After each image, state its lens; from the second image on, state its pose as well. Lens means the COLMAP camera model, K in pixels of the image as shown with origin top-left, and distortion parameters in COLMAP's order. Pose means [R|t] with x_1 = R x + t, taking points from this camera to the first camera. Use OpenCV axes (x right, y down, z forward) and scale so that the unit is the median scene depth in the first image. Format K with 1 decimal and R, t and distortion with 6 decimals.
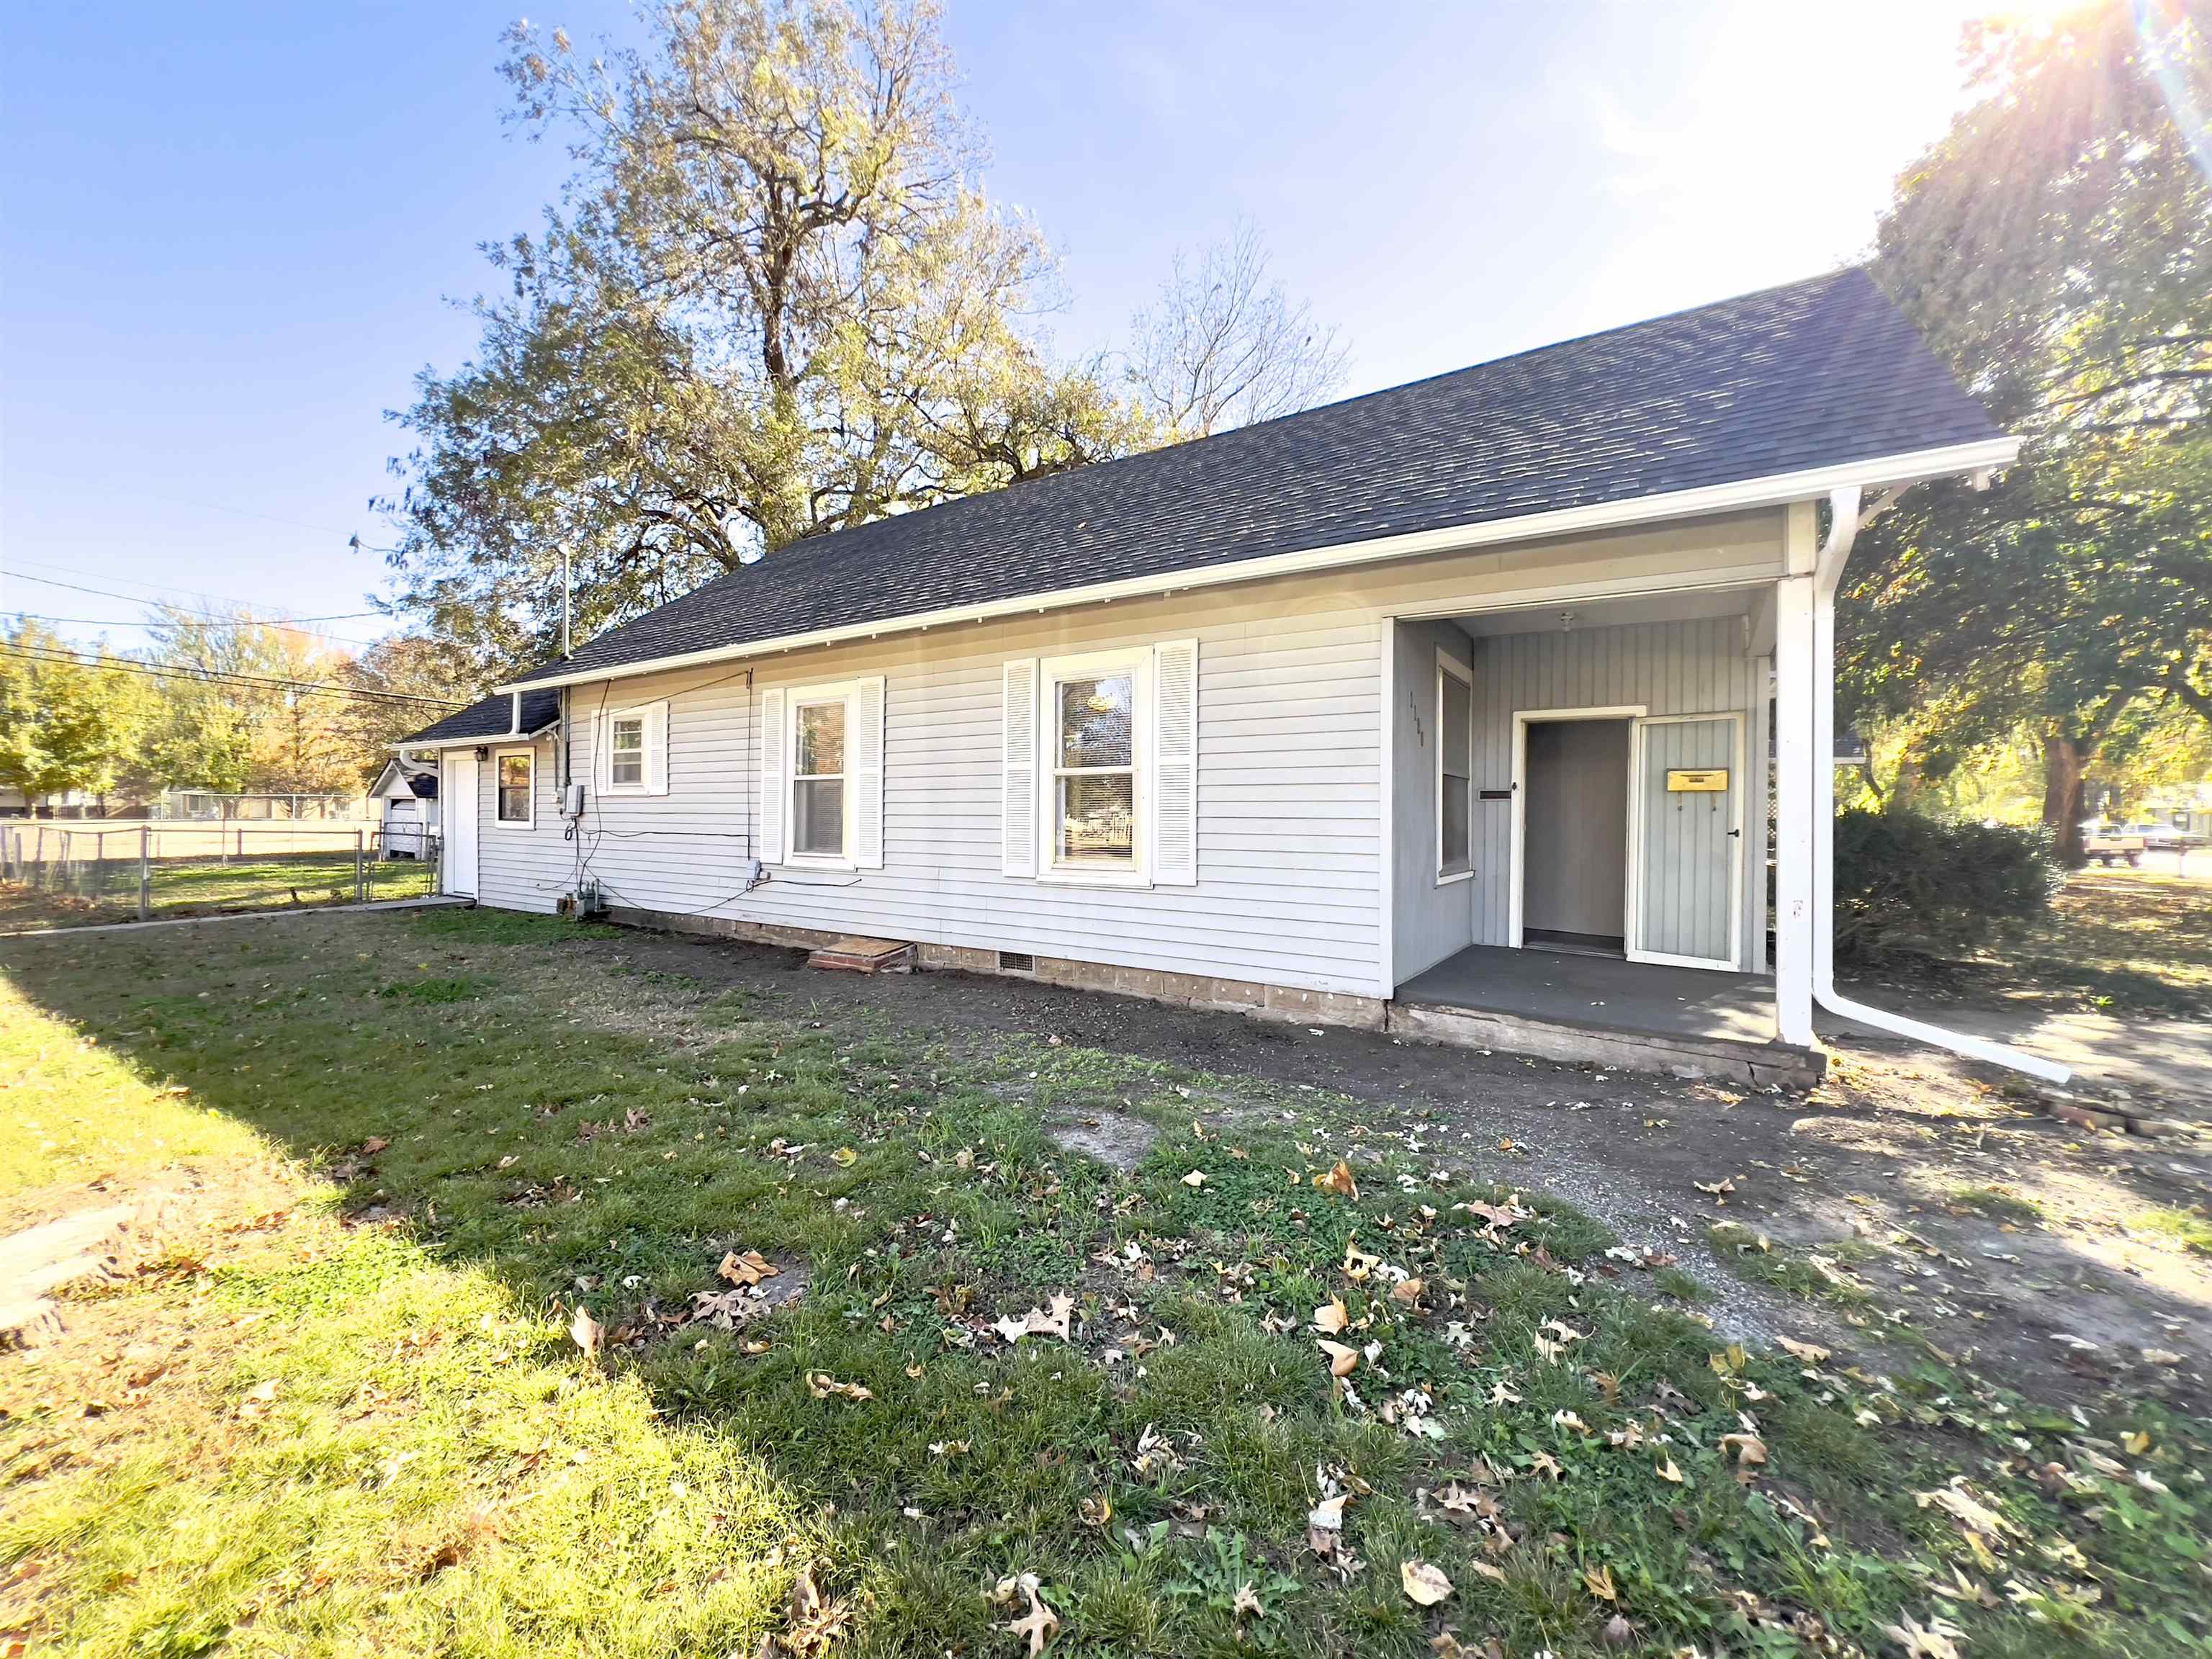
lens RADIAL K [[883.3, 0, 1109.1], [0, 883.3, 826.8], [0, 0, 1]] dist [0.000302, 0.000459]
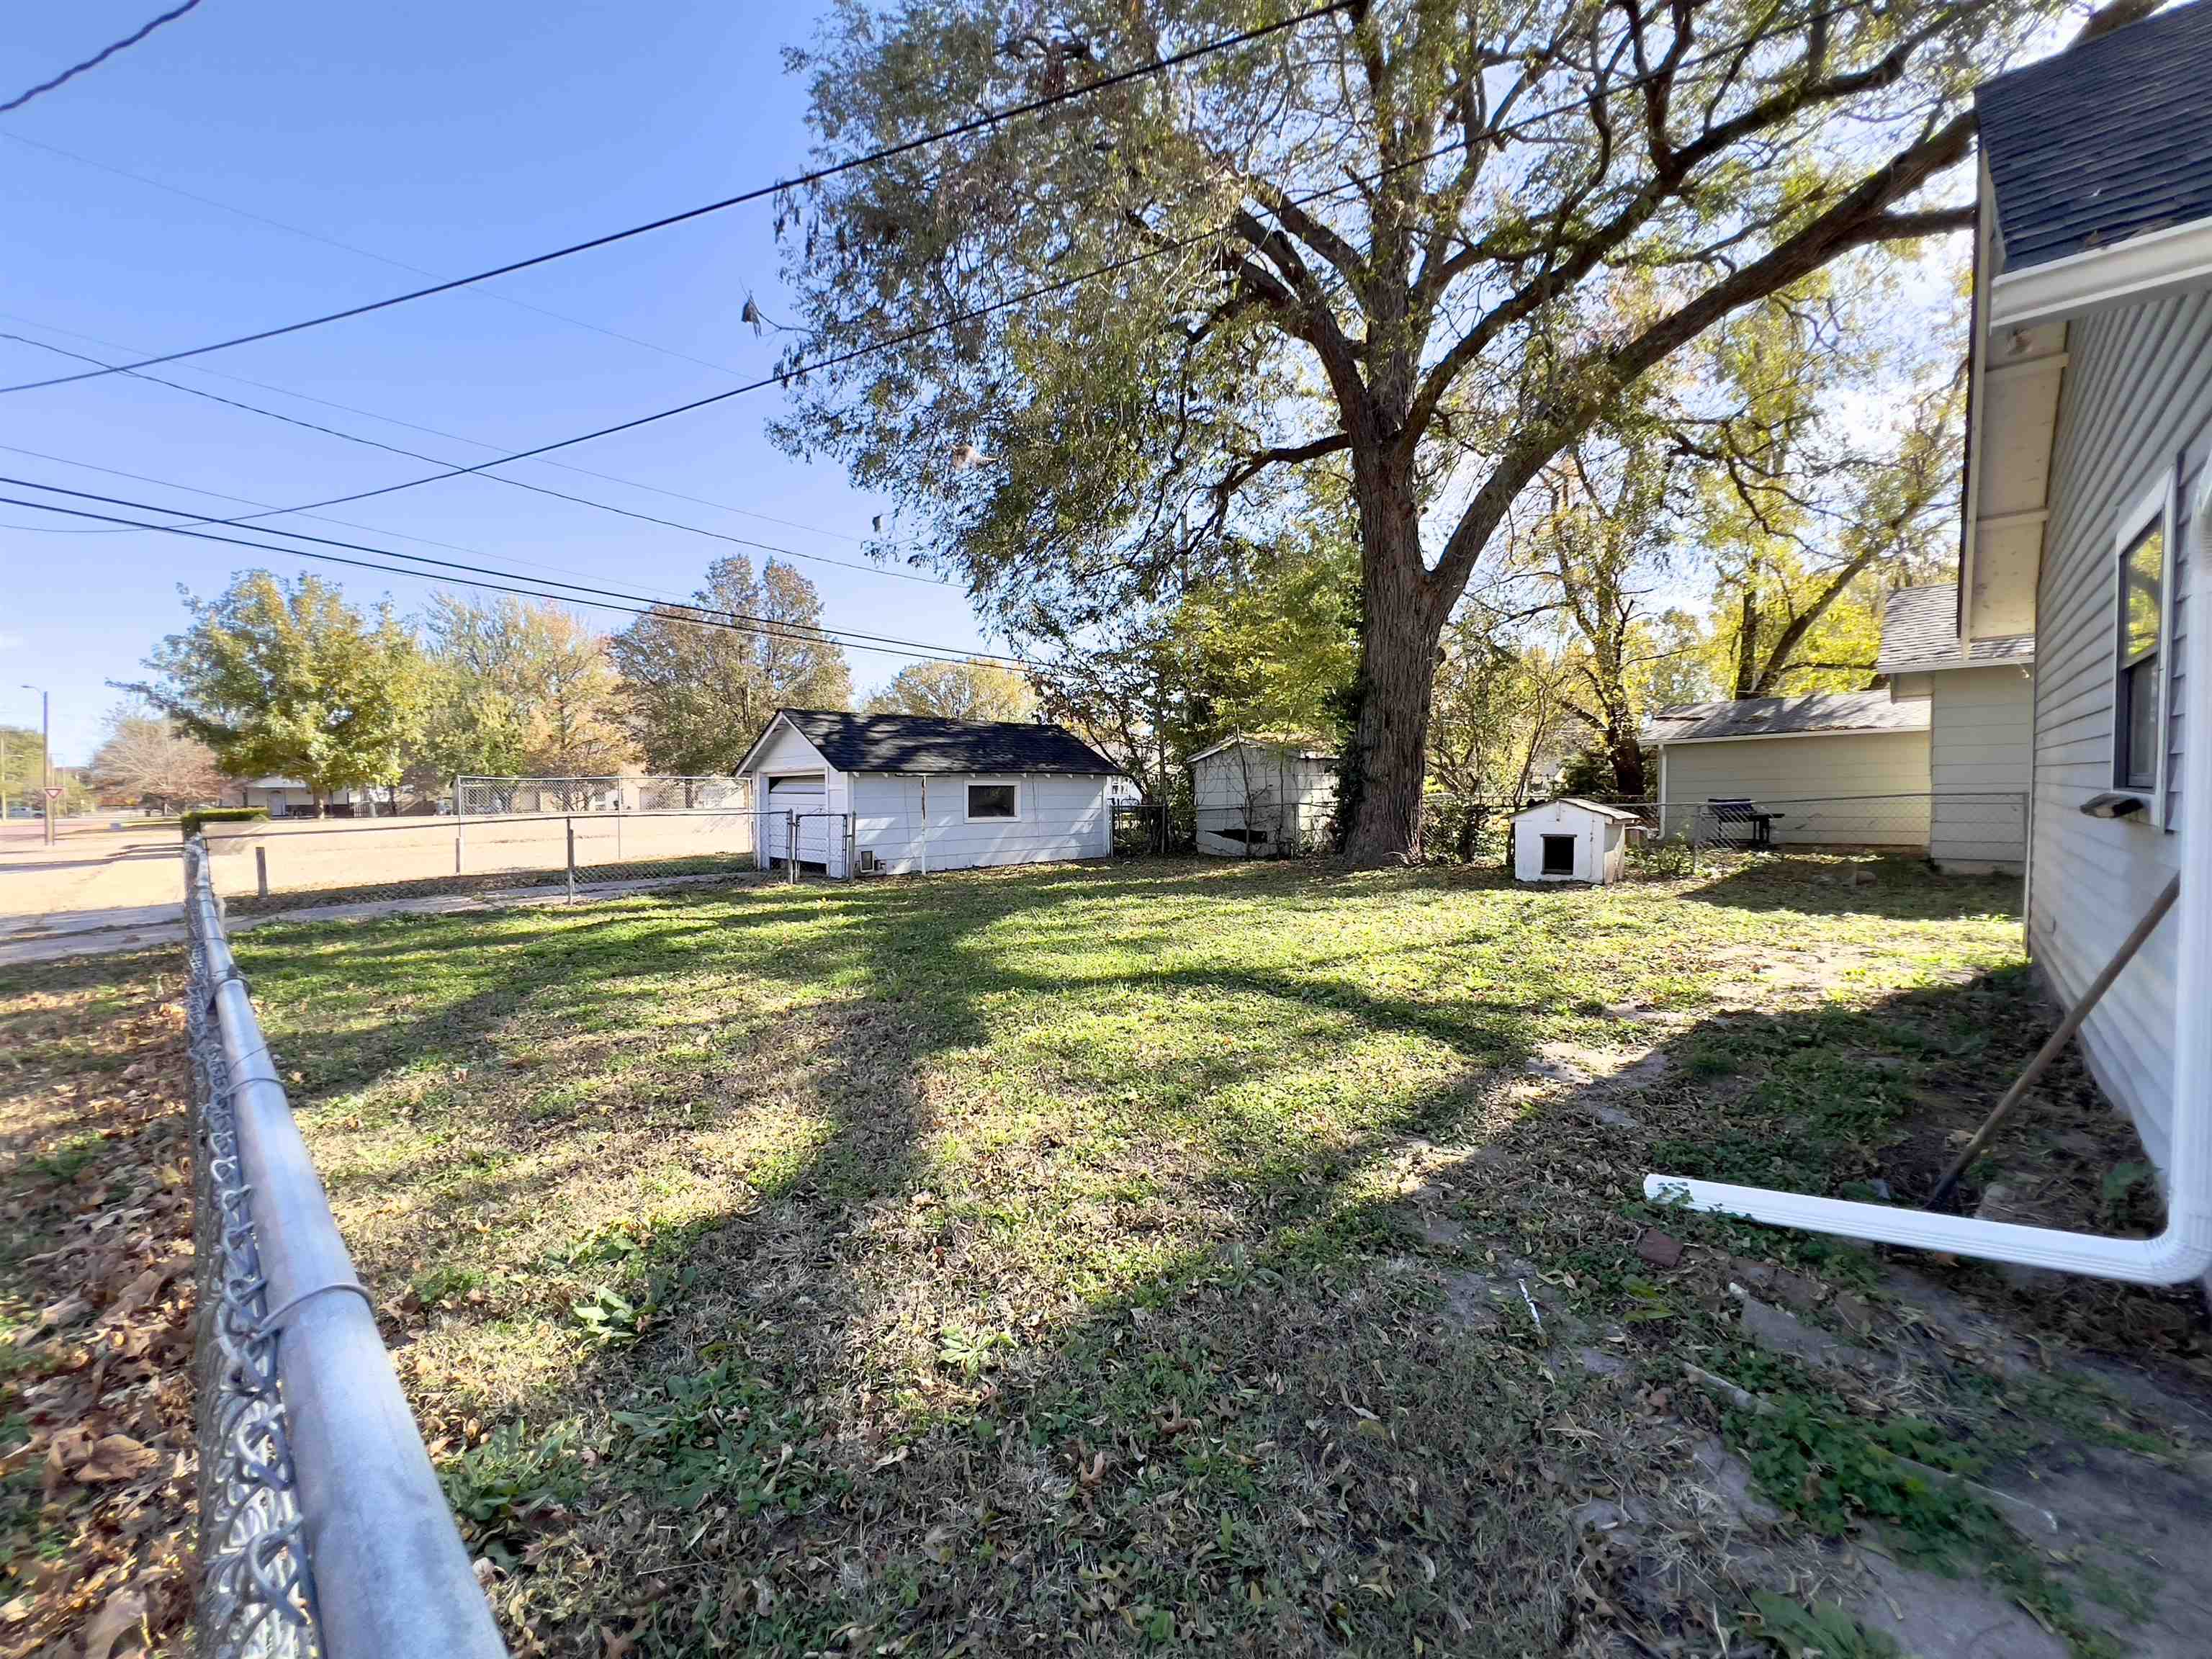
lens RADIAL K [[883.3, 0, 1097.4], [0, 883.3, 822.3], [0, 0, 1]] dist [0.000302, 0.000459]
pose [[0.983415, -0.019156, -0.180358, -0.340400], [0.023125, 0.999534, 0.019927, -0.004673], [0.179892, -0.023767, 0.983399, 0.306385]]
